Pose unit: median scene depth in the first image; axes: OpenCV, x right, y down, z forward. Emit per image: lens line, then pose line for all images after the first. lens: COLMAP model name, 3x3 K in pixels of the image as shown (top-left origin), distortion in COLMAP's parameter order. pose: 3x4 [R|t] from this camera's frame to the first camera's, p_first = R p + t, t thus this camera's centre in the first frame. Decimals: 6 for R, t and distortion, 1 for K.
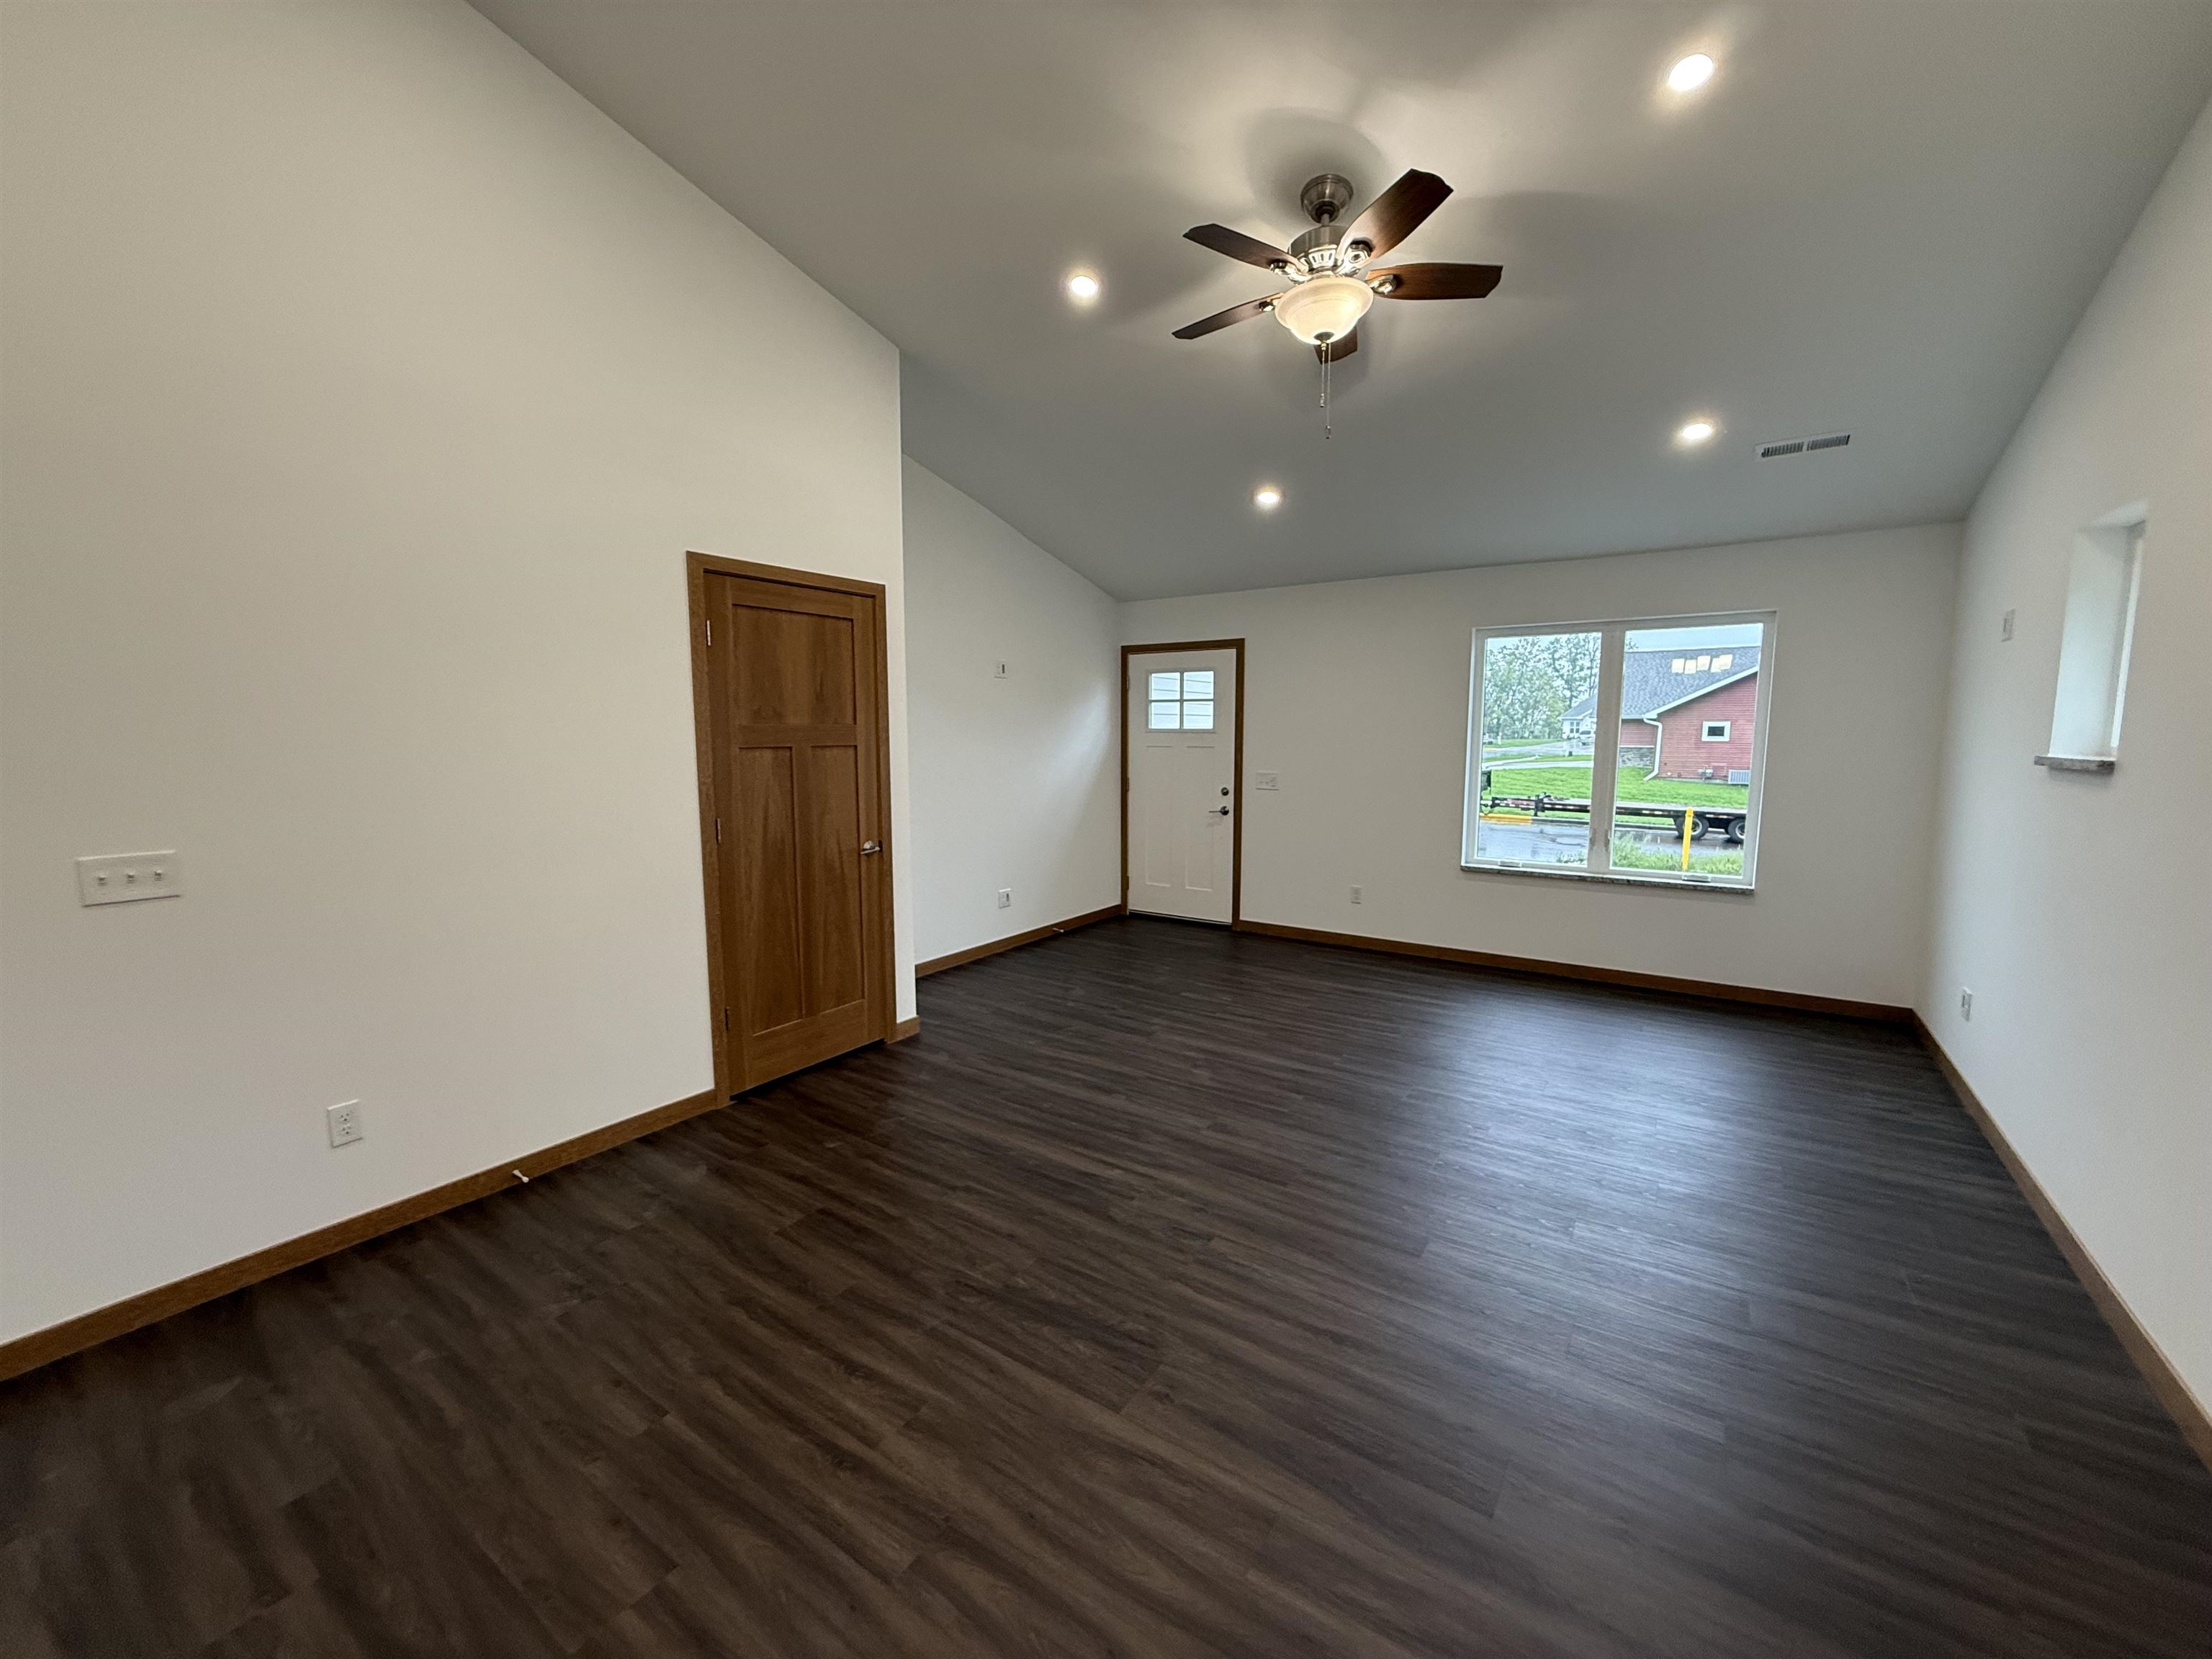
lens RADIAL K [[882.4, 0, 1099.2], [0, 882.4, 831.1], [0, 0, 1]] dist [-0.000430, 0.000213]
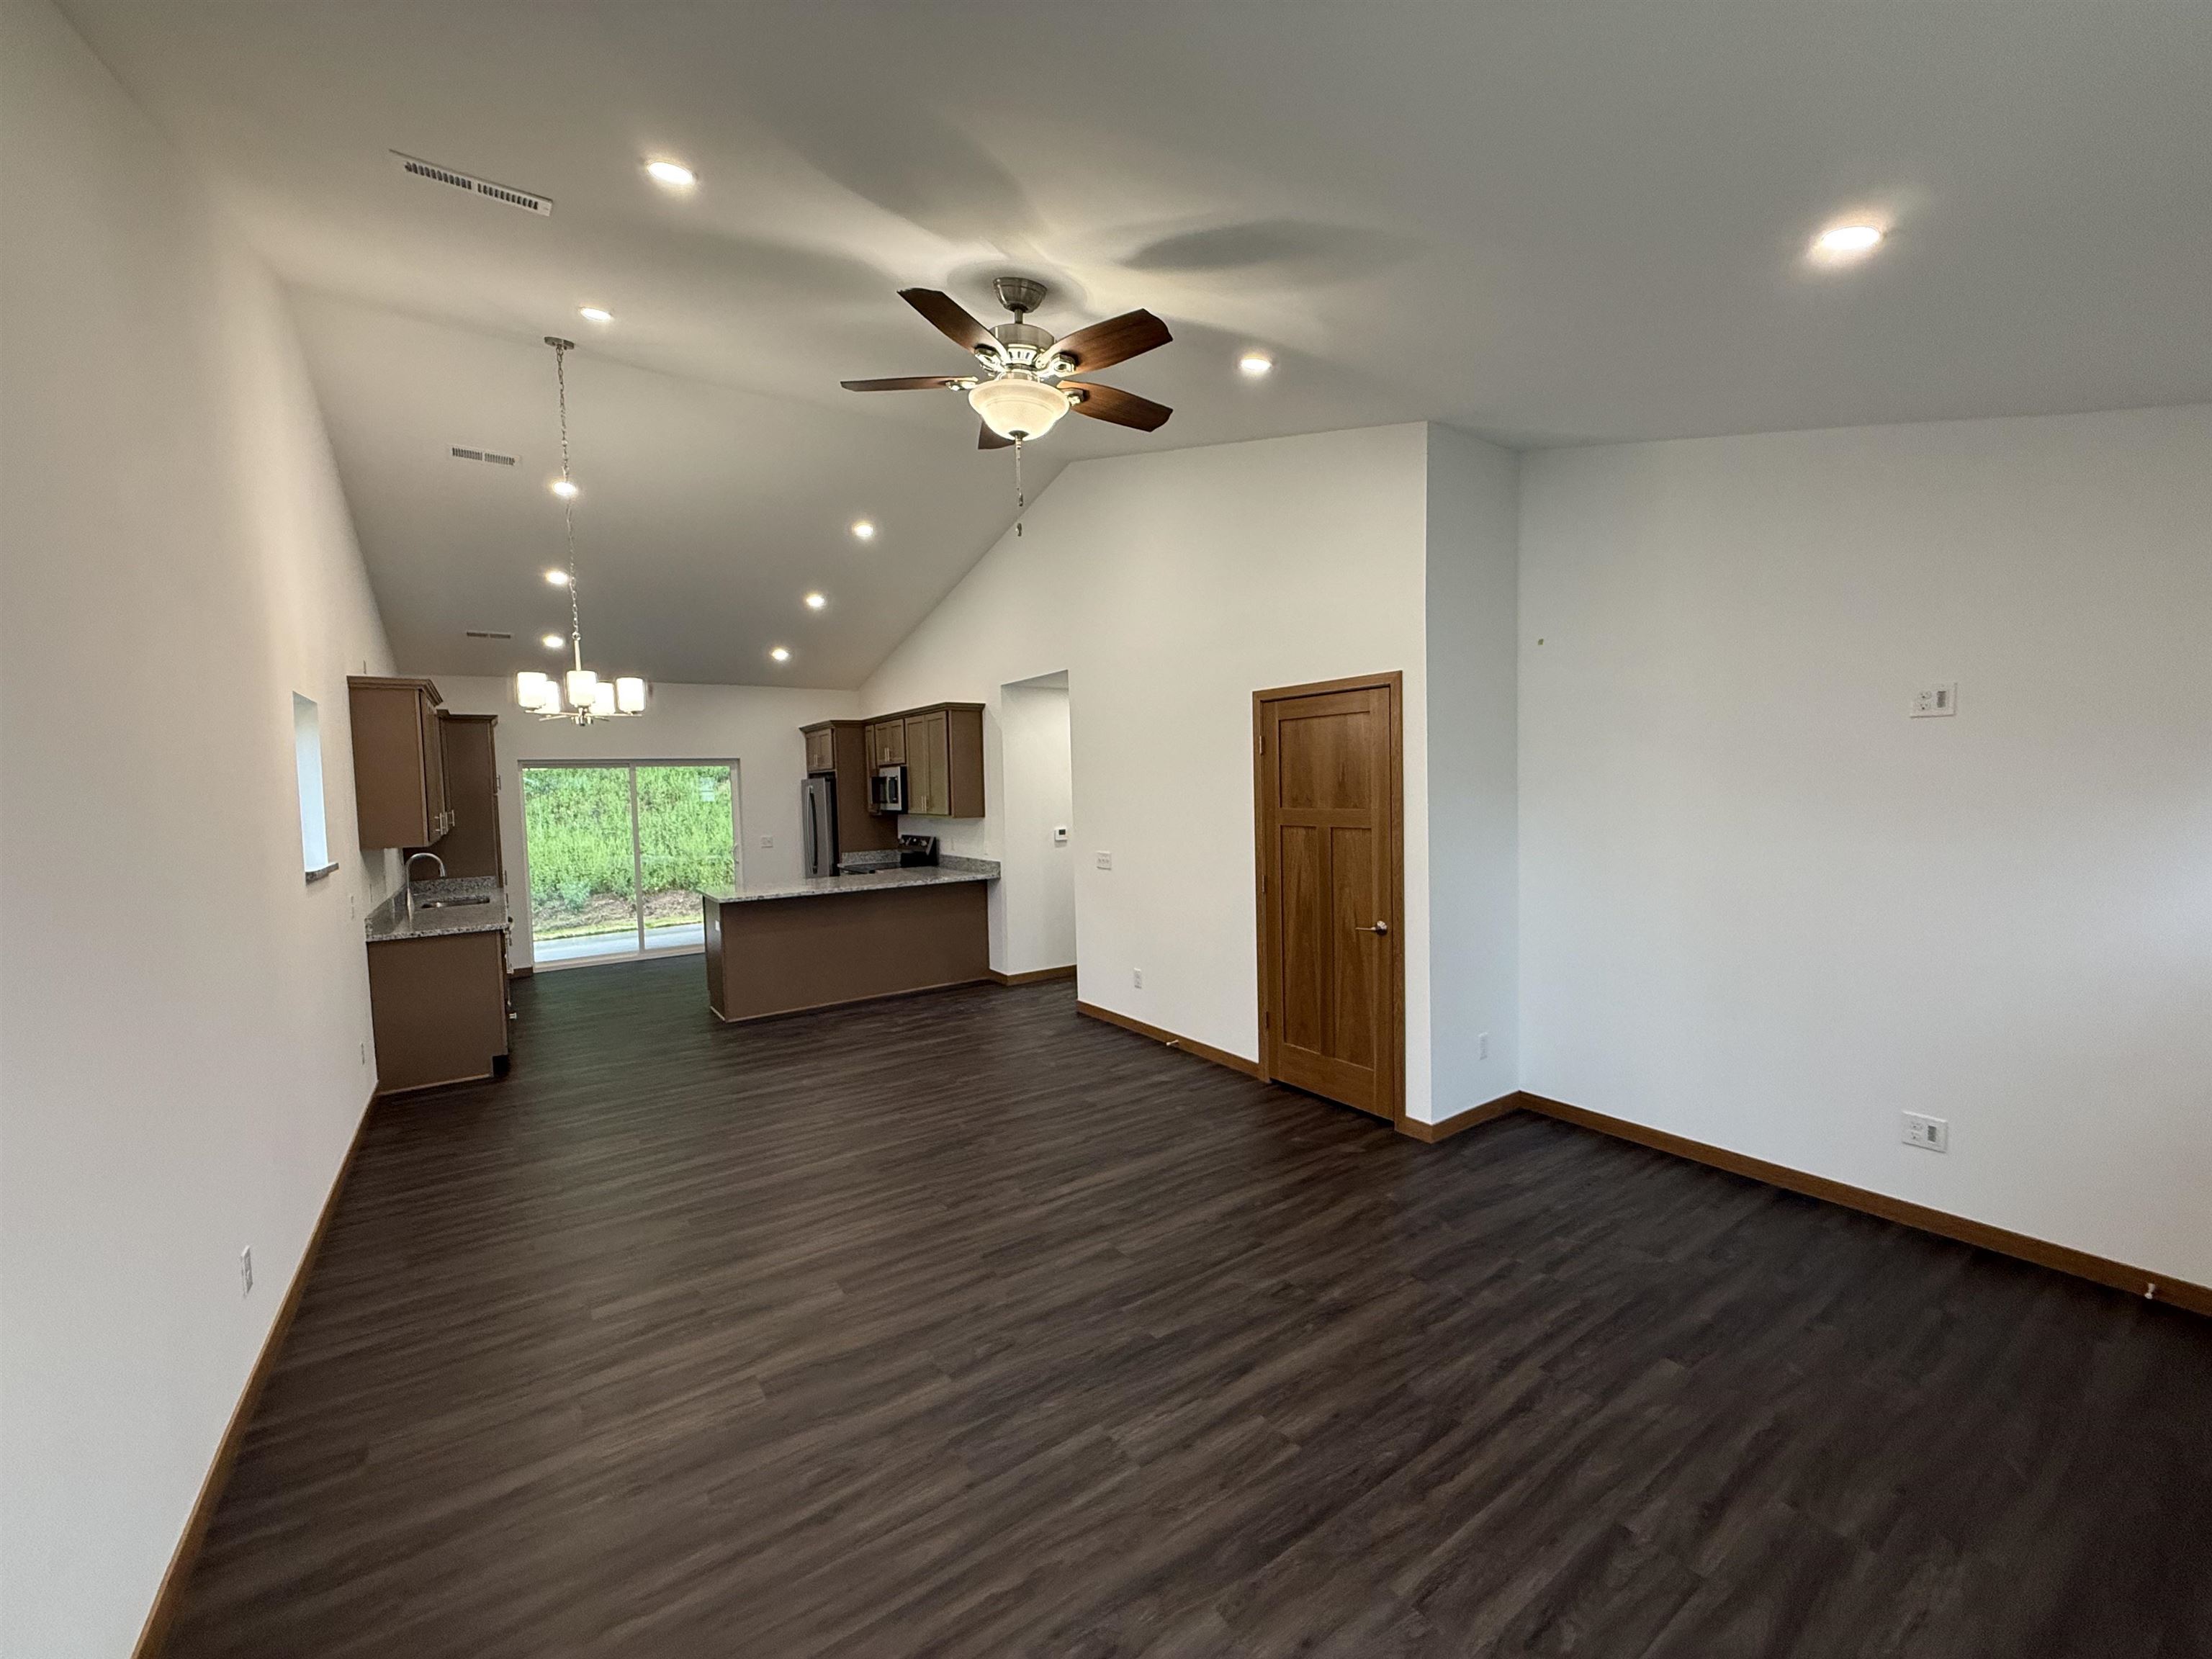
lens RADIAL K [[878.9, 0, 1103.2], [0, 878.9, 833.3], [0, 0, 1]] dist [-0.000865, -0.000241]
pose [[-0.357043, 0.065528, -0.931787, 0.818861], [-0.080984, 0.991609, 0.100767, -0.170398], [0.930571, 0.111438, -0.348740, 1.056668]]
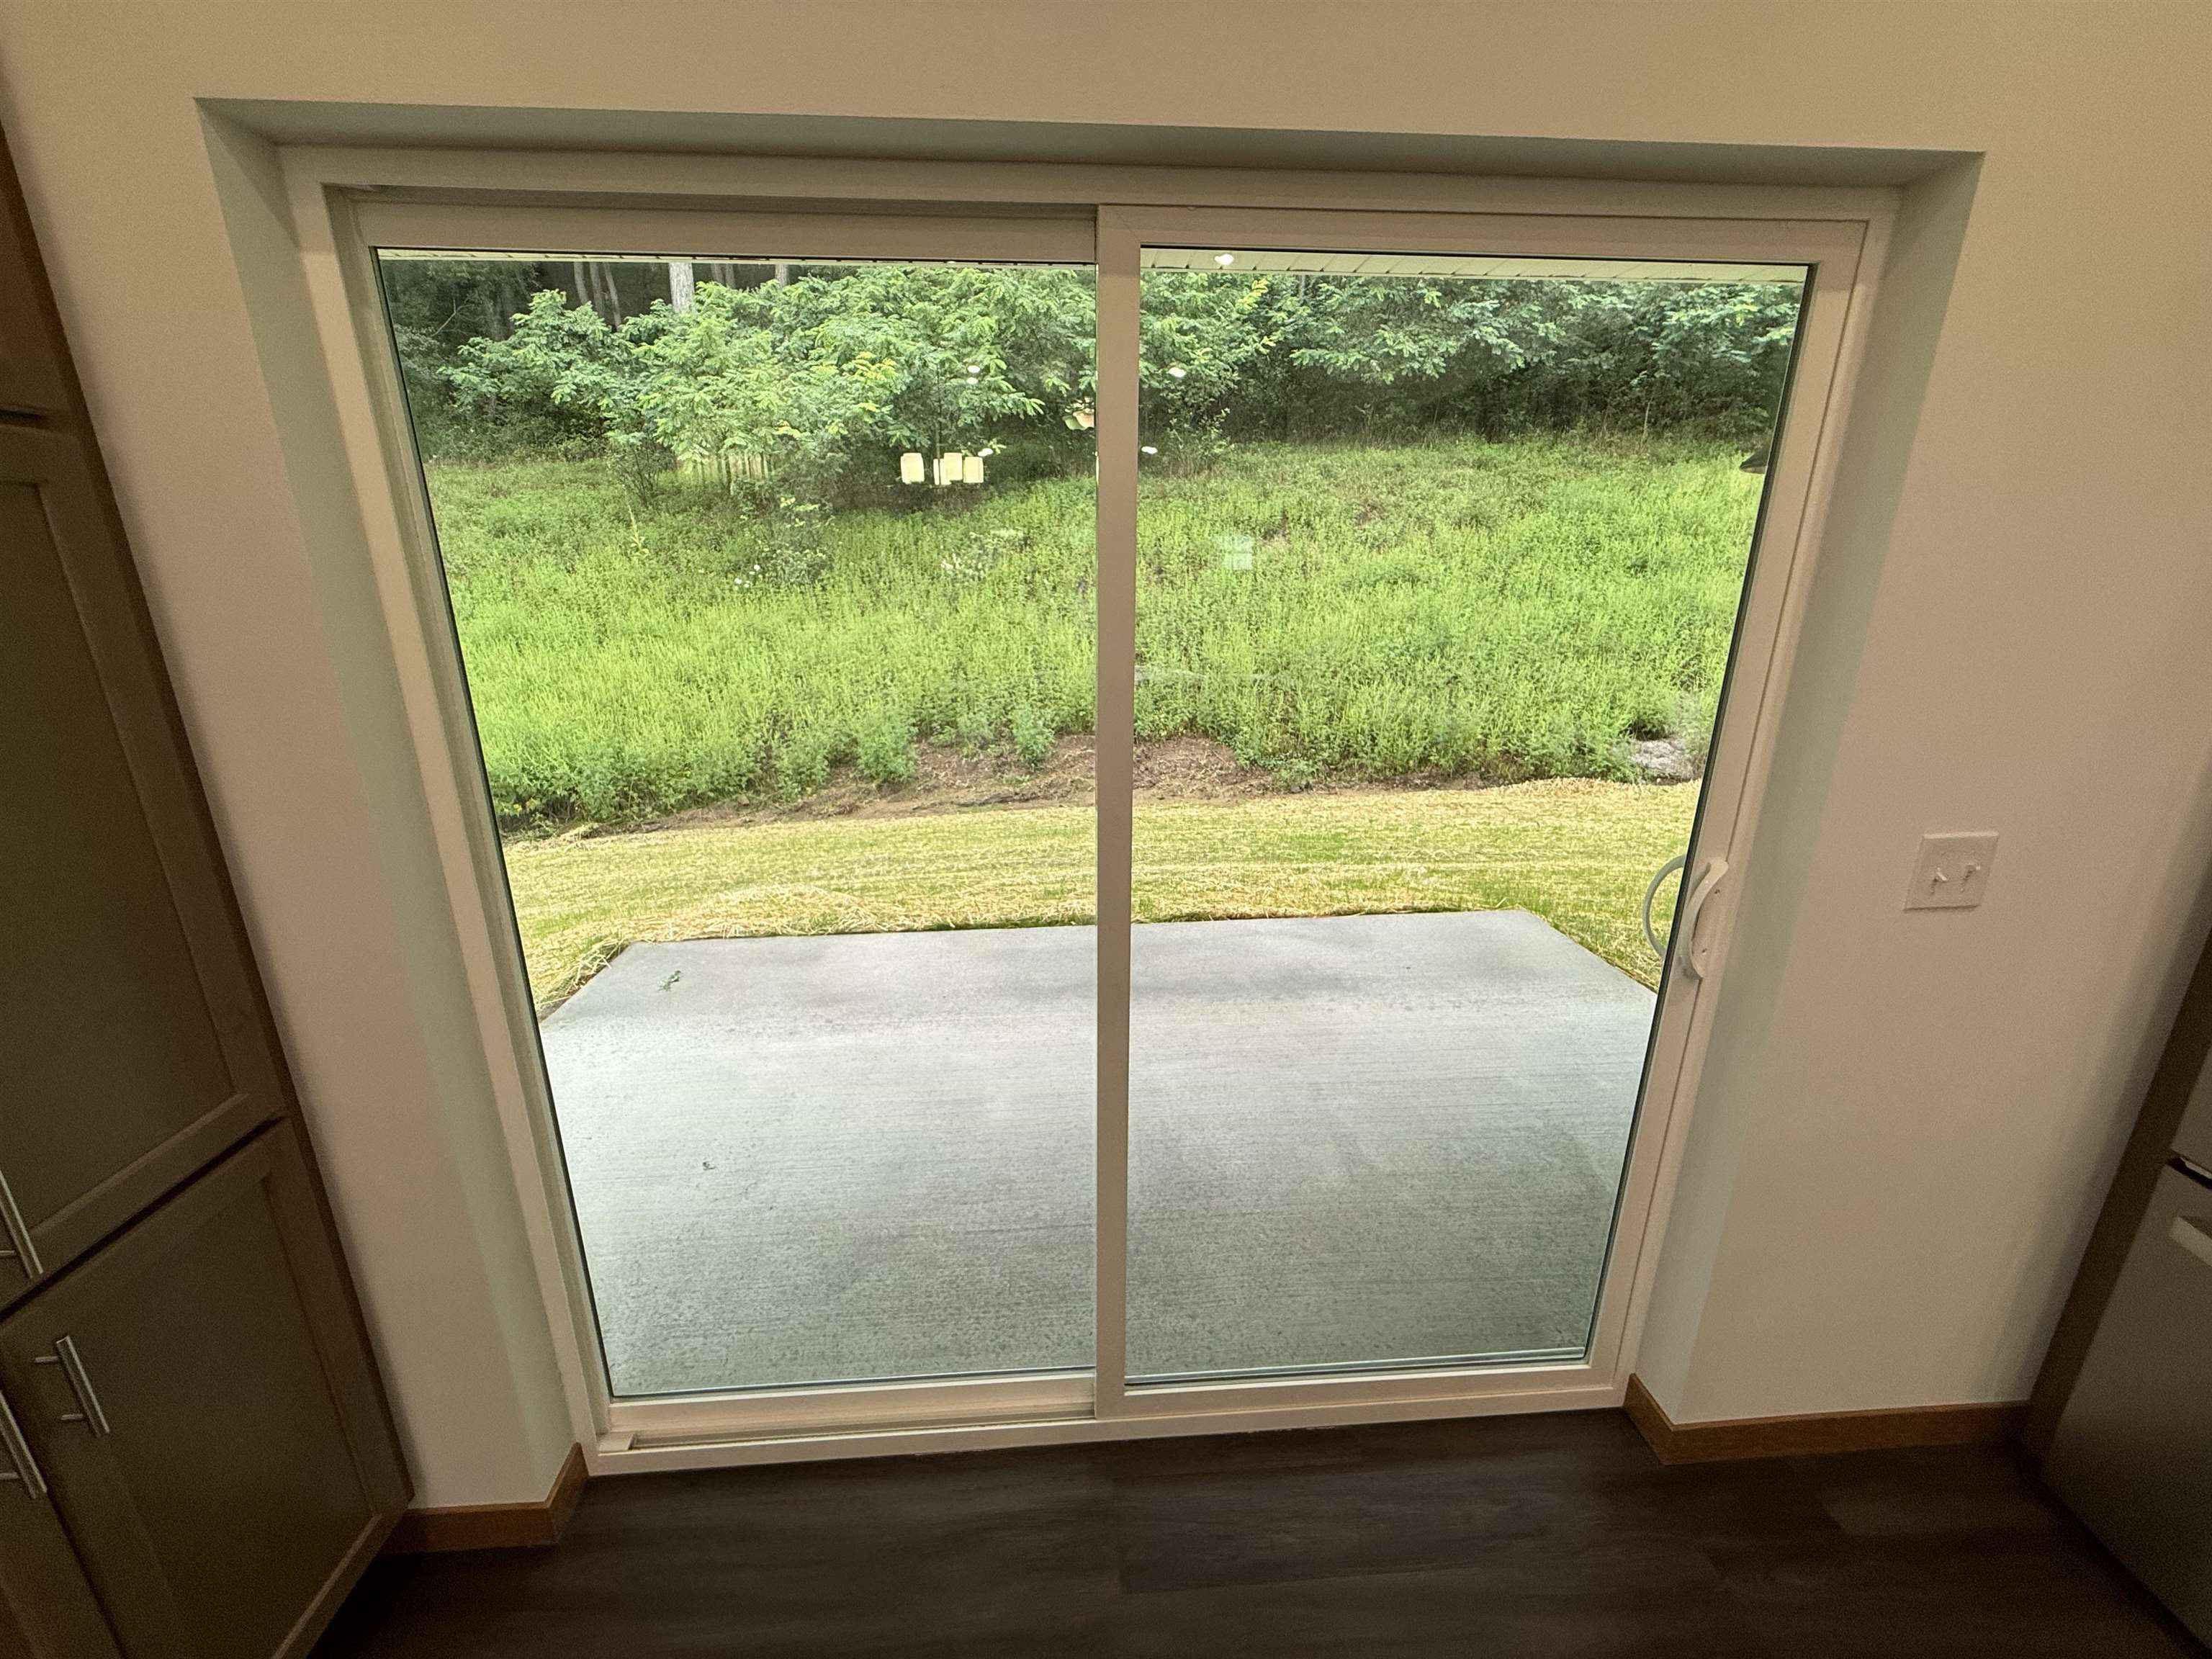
lens RADIAL K [[882.4, 0, 1099.2], [0, 882.4, 831.1], [0, 0, 1]] dist [-0.000430, 0.000213]
pose [[-0.784247, 0.182241, -0.593080, -0.617737], [-0.068916, 0.924388, 0.375176, 0.048468], [0.616609, 0.335103, -0.712390, -0.570547]]
